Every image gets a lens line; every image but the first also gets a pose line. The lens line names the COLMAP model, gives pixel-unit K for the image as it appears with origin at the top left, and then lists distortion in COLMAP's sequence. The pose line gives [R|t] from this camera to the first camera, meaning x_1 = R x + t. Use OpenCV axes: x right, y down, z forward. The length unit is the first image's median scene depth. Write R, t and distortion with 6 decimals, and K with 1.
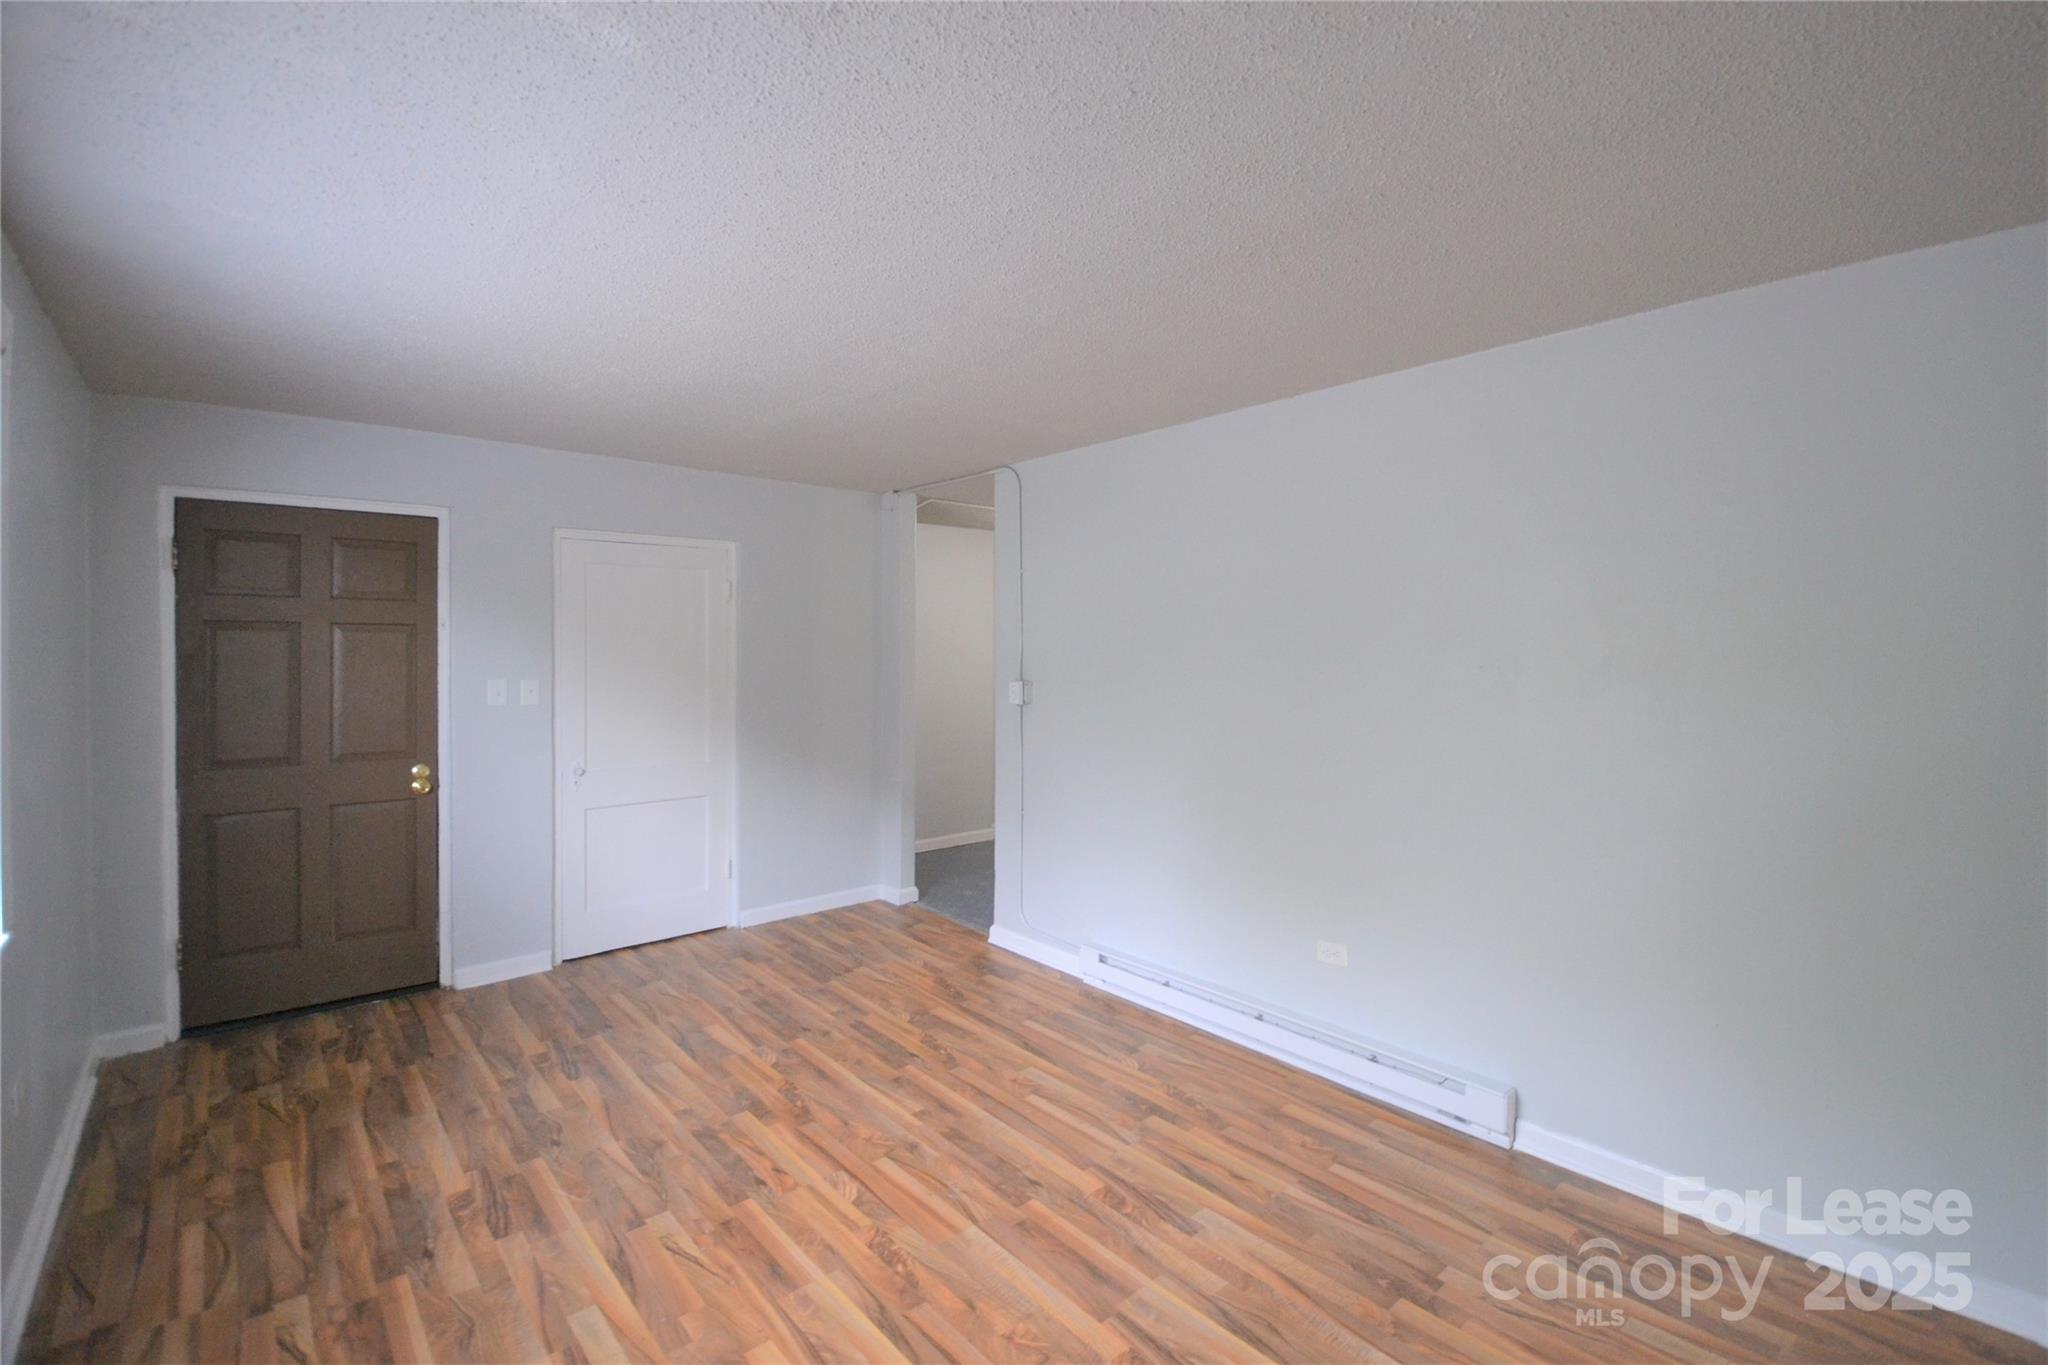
lens RADIAL K [[913.6, 0, 1035.2], [0, 913.6, 656.0], [0, 0, 1]] dist [0.024080, -0.027840]
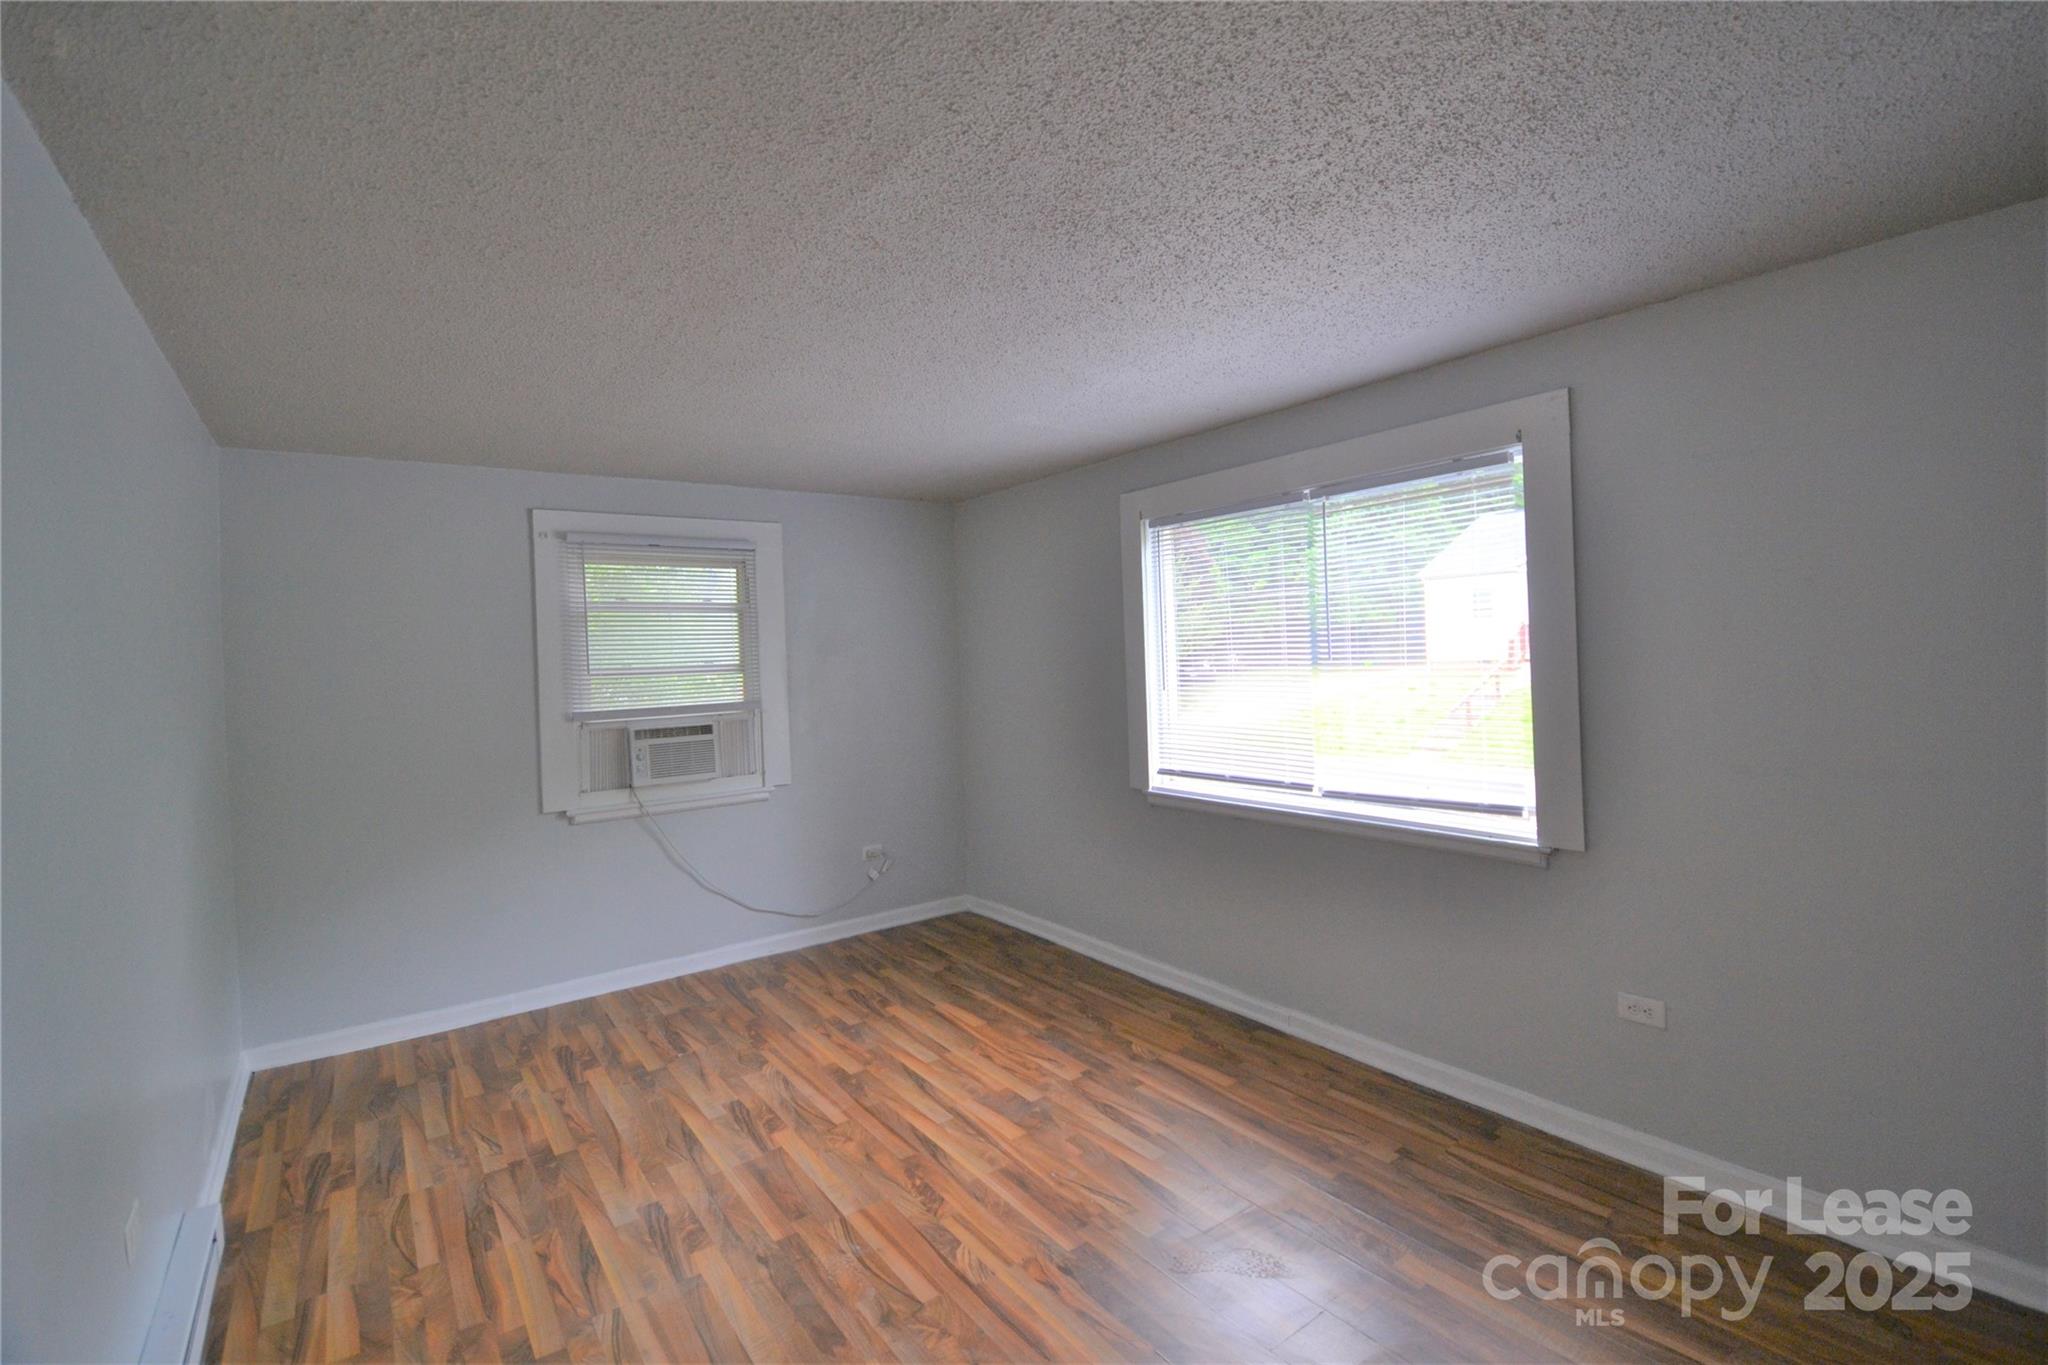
lens RADIAL K [[913.6, 0, 1035.2], [0, 913.6, 656.0], [0, 0, 1]] dist [0.024080, -0.027840]
pose [[-0.996204, 0.033731, 0.080254, -0.330068], [0.034922, 0.999299, 0.013485, -0.023544], [-0.079743, 0.016236, -0.996683, 1.710279]]
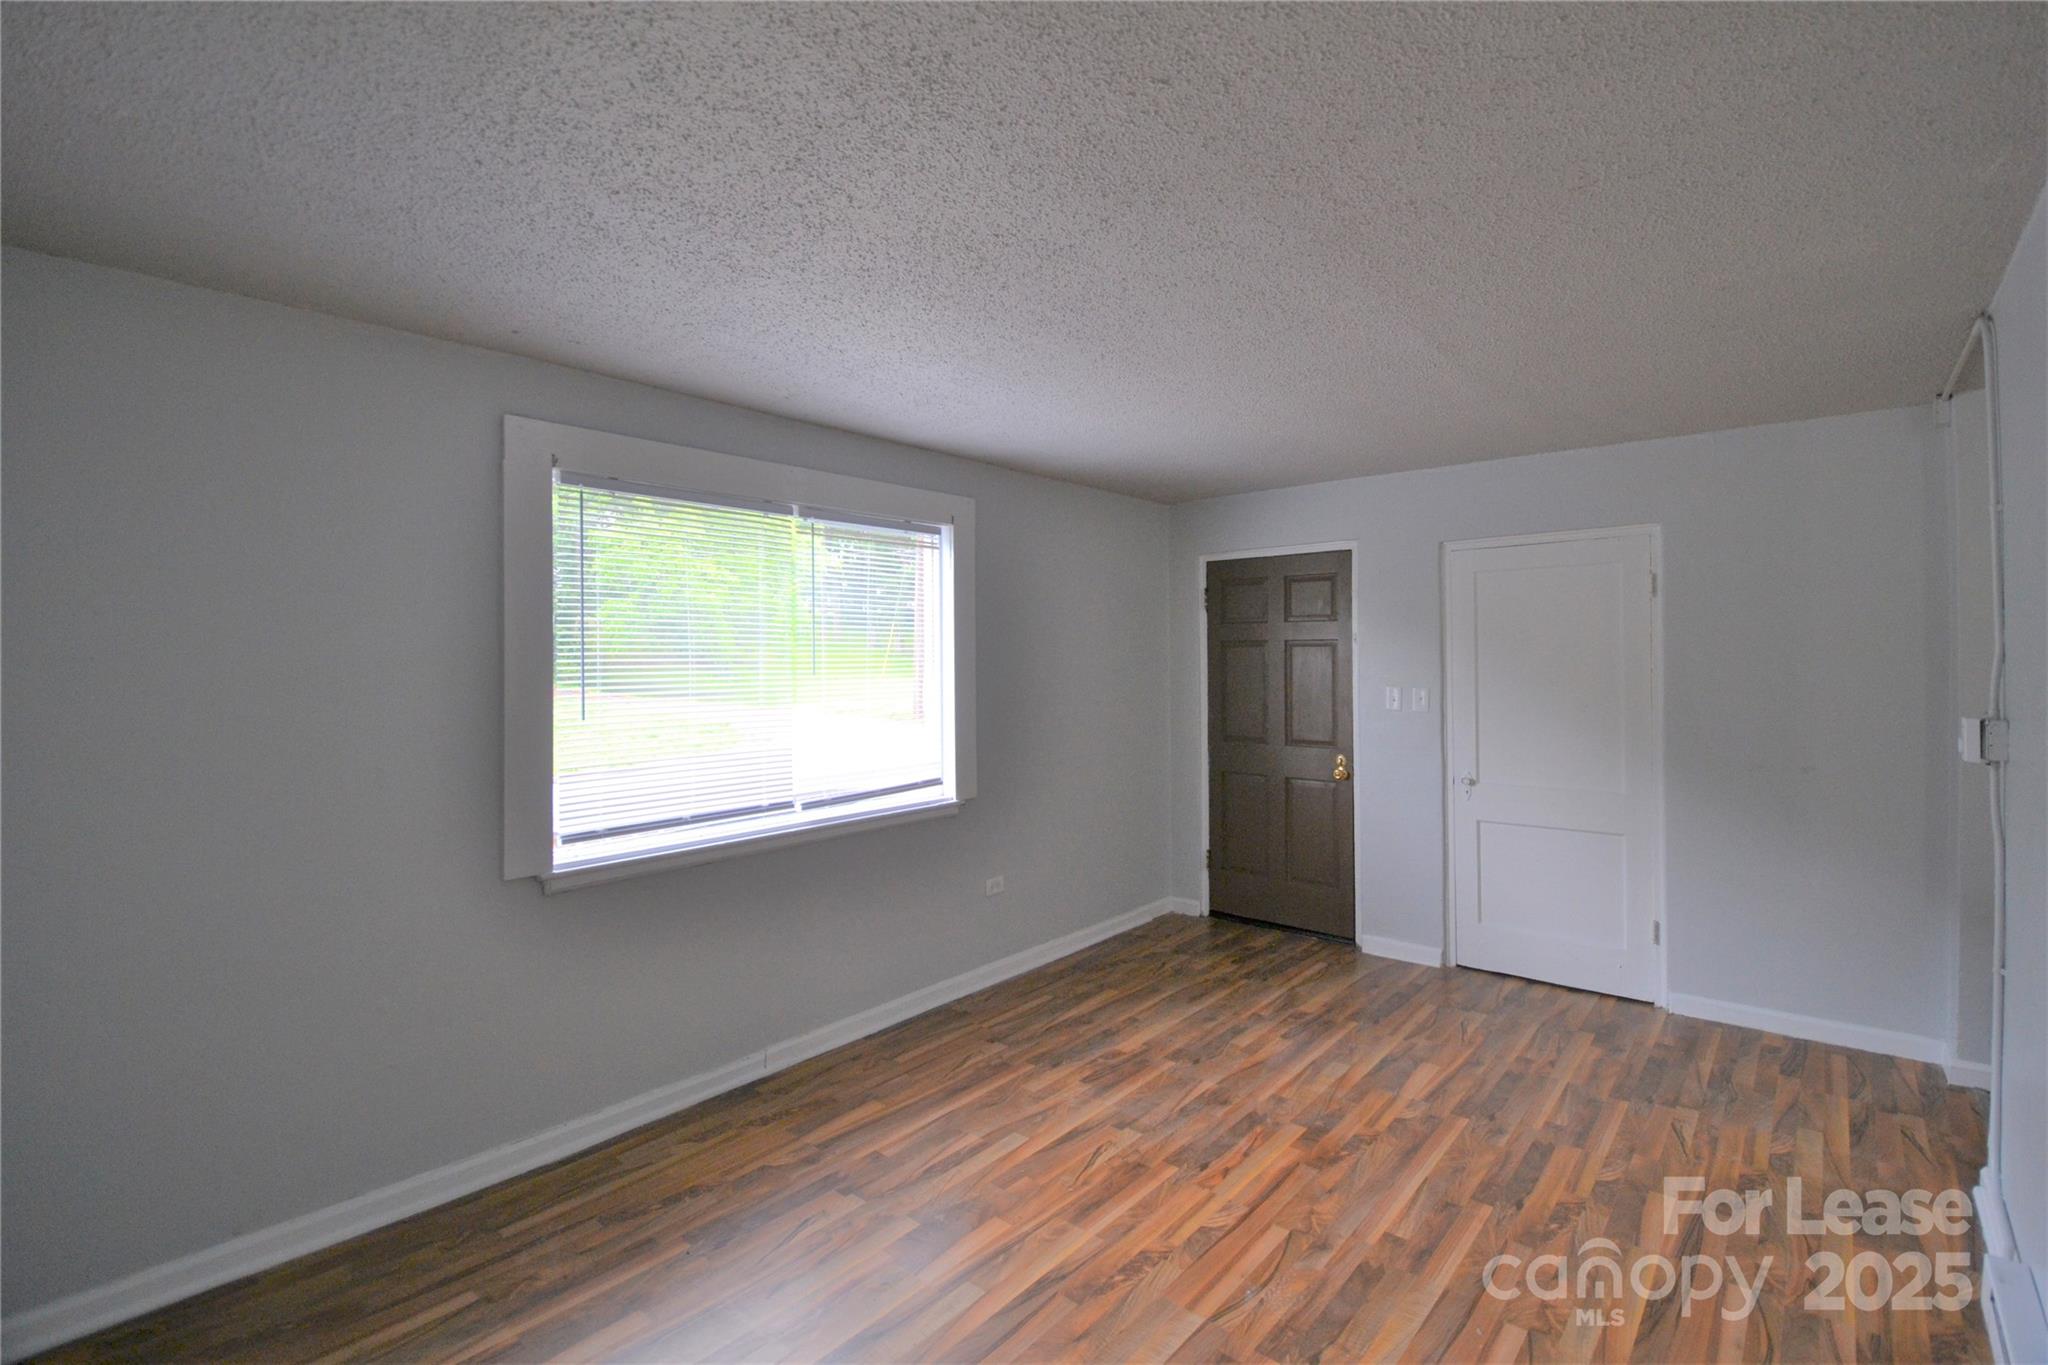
lens RADIAL K [[913.6, 0, 1035.2], [0, 913.6, 656.0], [0, 0, 1]] dist [0.024080, -0.027840]
pose [[0.139079, -0.004009, -0.990273, 0.663116], [-0.001093, 0.999991, -0.004202, -0.009616], [0.990281, 0.001667, 0.139073, 0.604879]]
